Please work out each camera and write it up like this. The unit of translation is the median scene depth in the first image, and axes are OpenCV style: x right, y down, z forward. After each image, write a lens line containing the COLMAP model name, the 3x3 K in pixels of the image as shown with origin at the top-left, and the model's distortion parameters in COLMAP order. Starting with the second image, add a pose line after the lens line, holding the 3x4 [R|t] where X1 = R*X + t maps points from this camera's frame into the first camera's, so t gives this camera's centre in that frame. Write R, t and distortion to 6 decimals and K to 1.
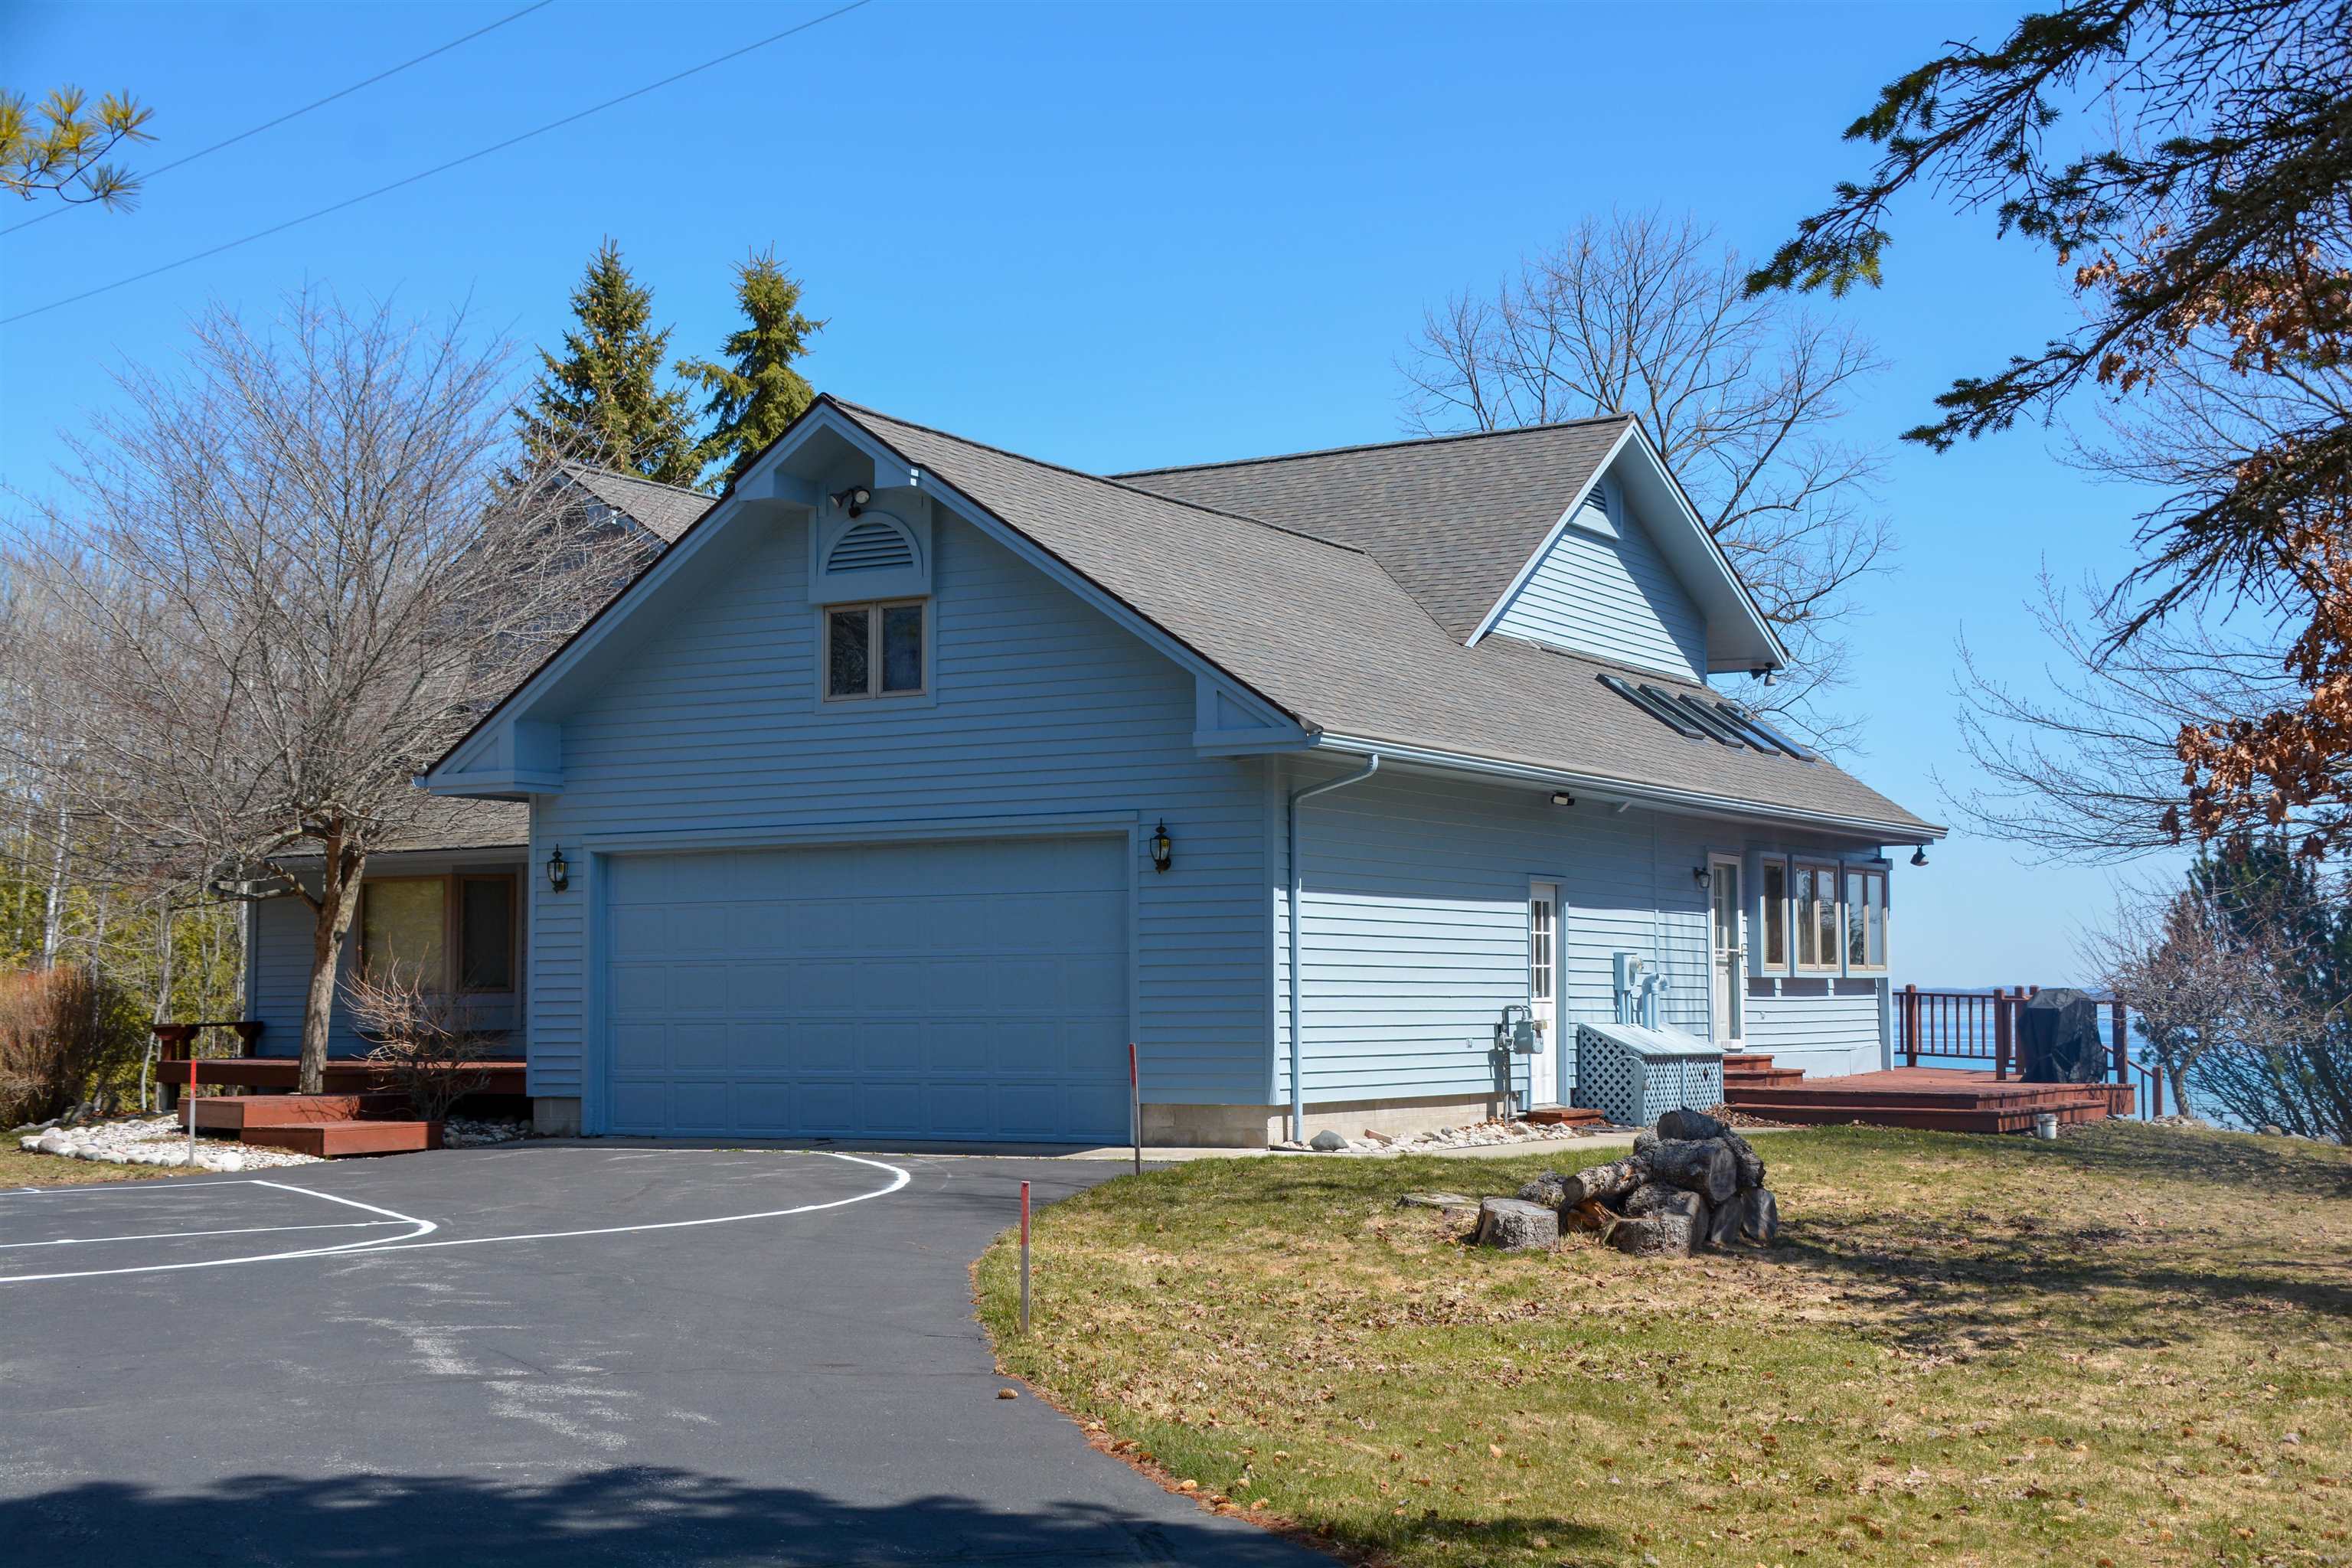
lens RADIAL K [[3033.6, 0, 1176.0], [0, 3033.6, 784.0], [0, 0, 1]] dist [0.125017, 0.015621]
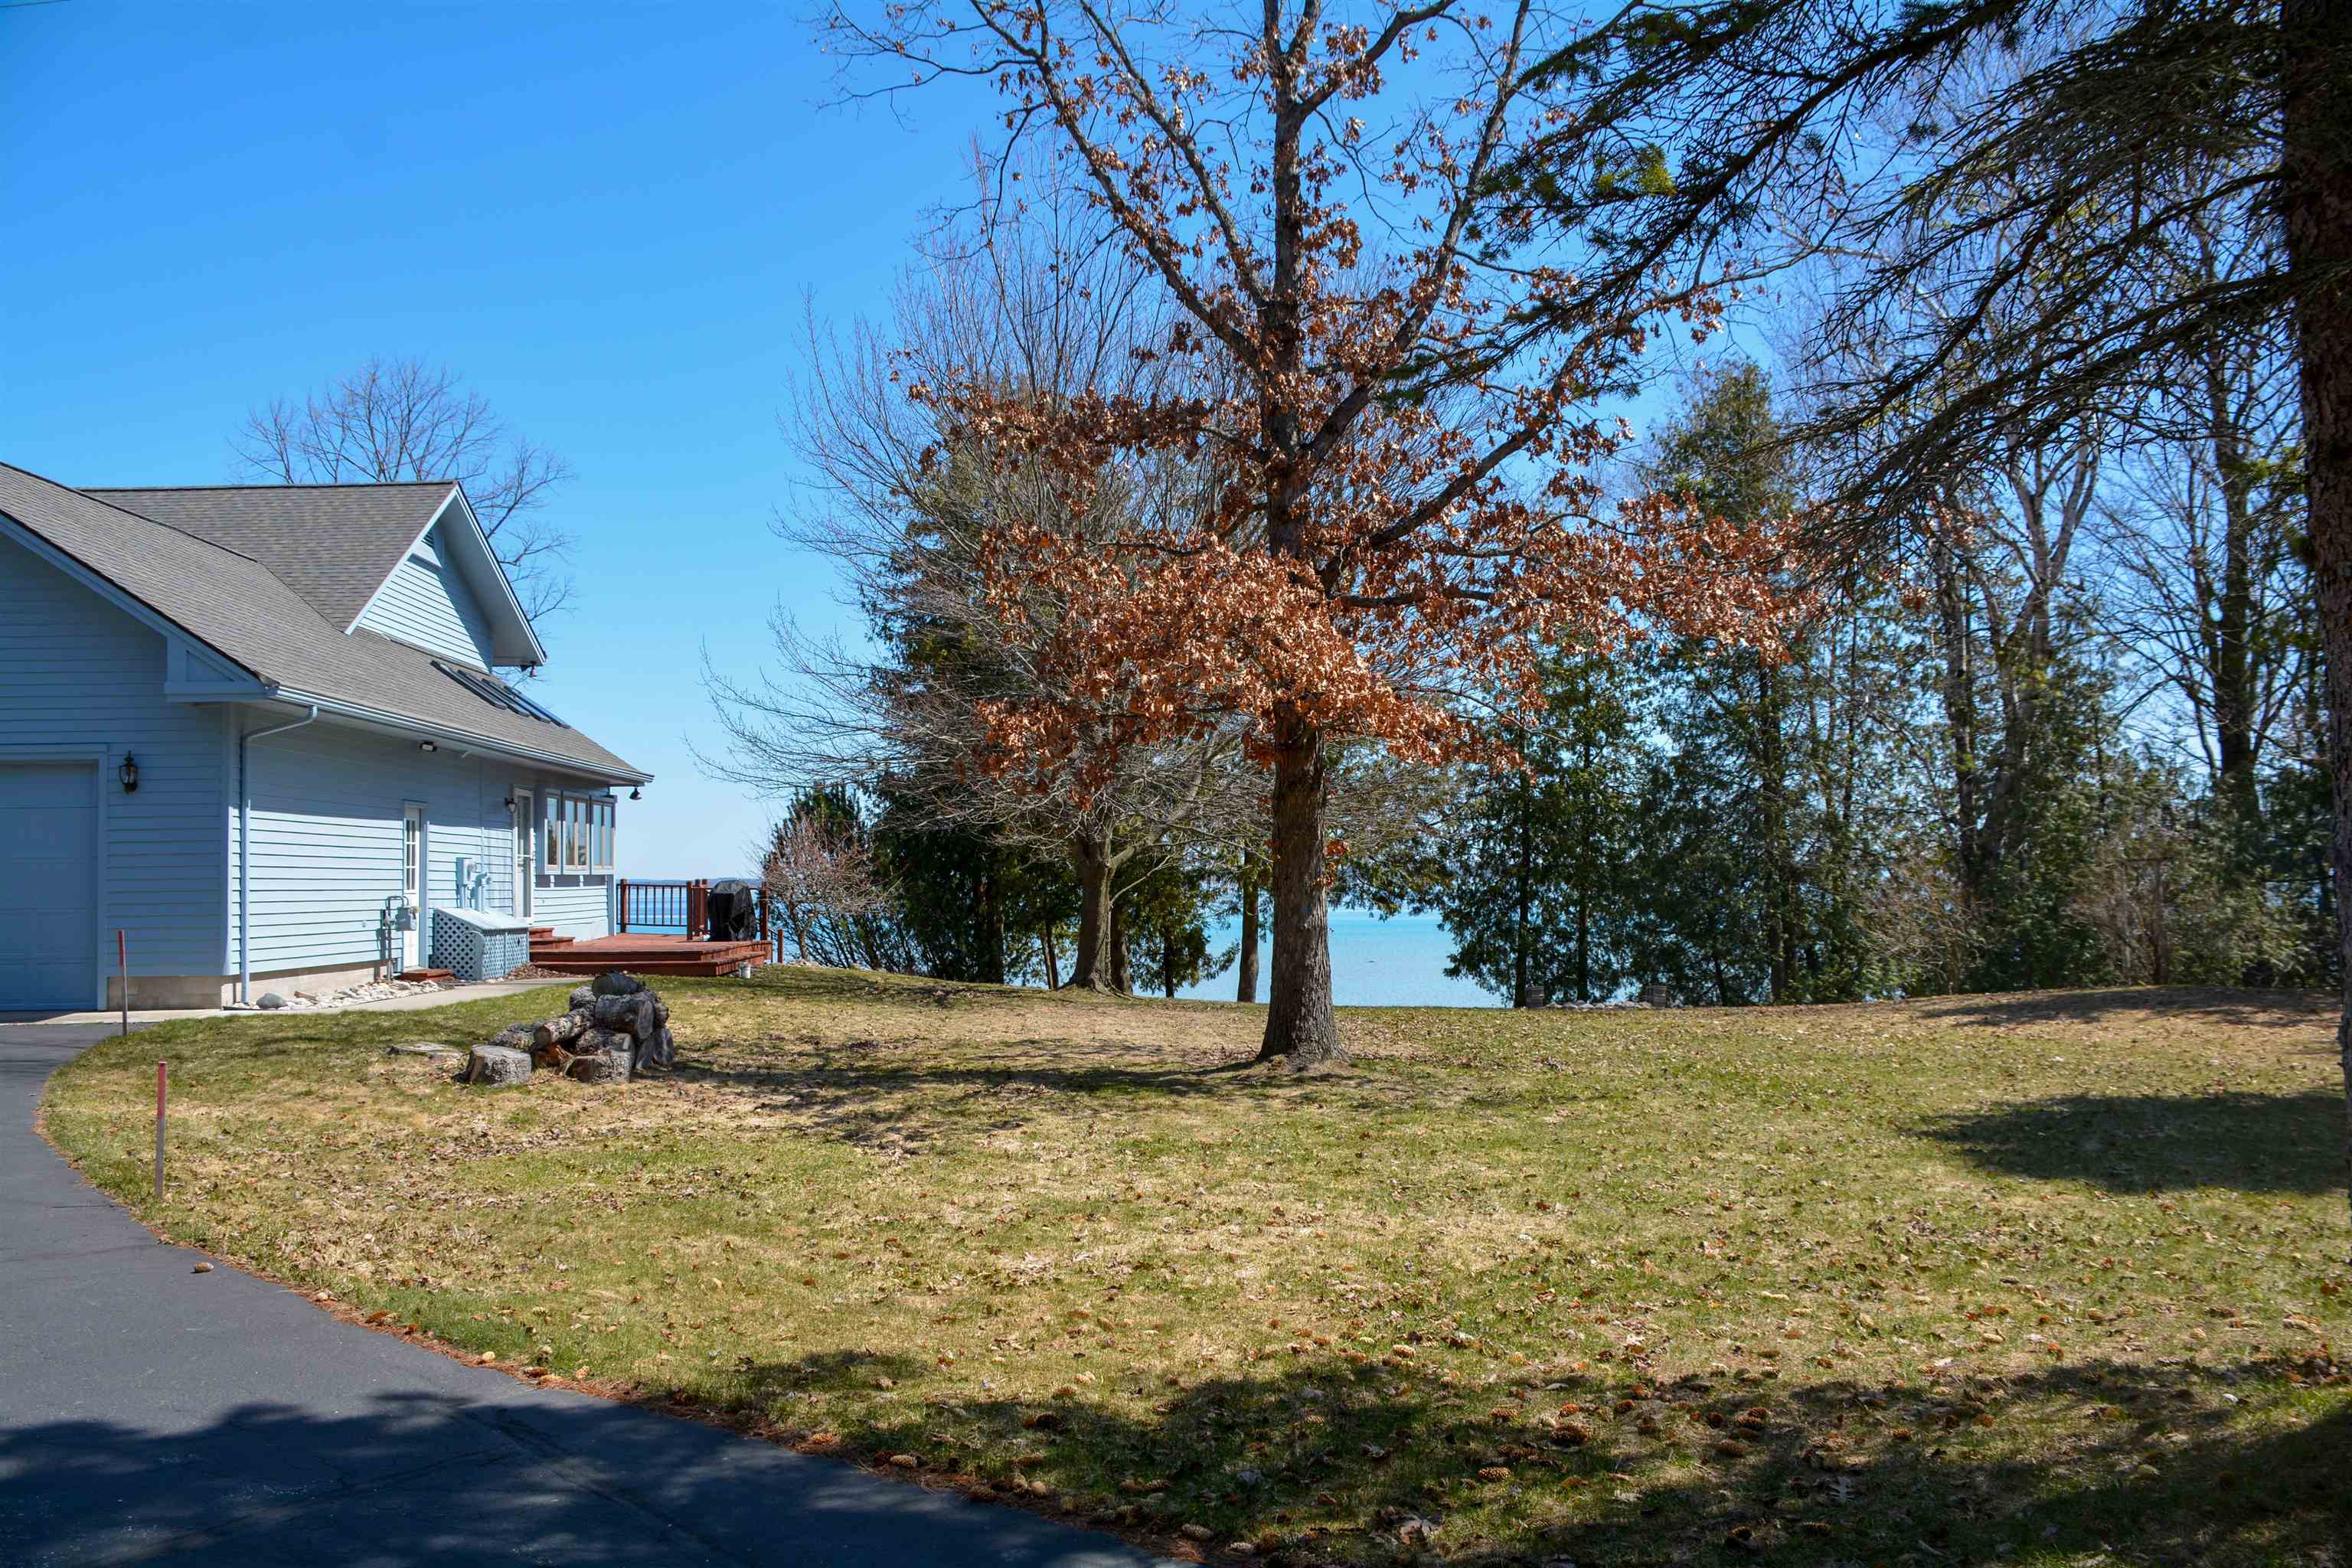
lens RADIAL K [[1872.5, 0, 1176.0], [0, 1872.5, 784.0], [0, 0, 1]] dist [-0.136499, 0.129187]
pose [[0.834161, 0.020574, 0.551137, -0.050062], [-0.028800, 0.999565, 0.006276, 0.007088], [-0.550769, -0.021108, 0.834391, 0.116759]]
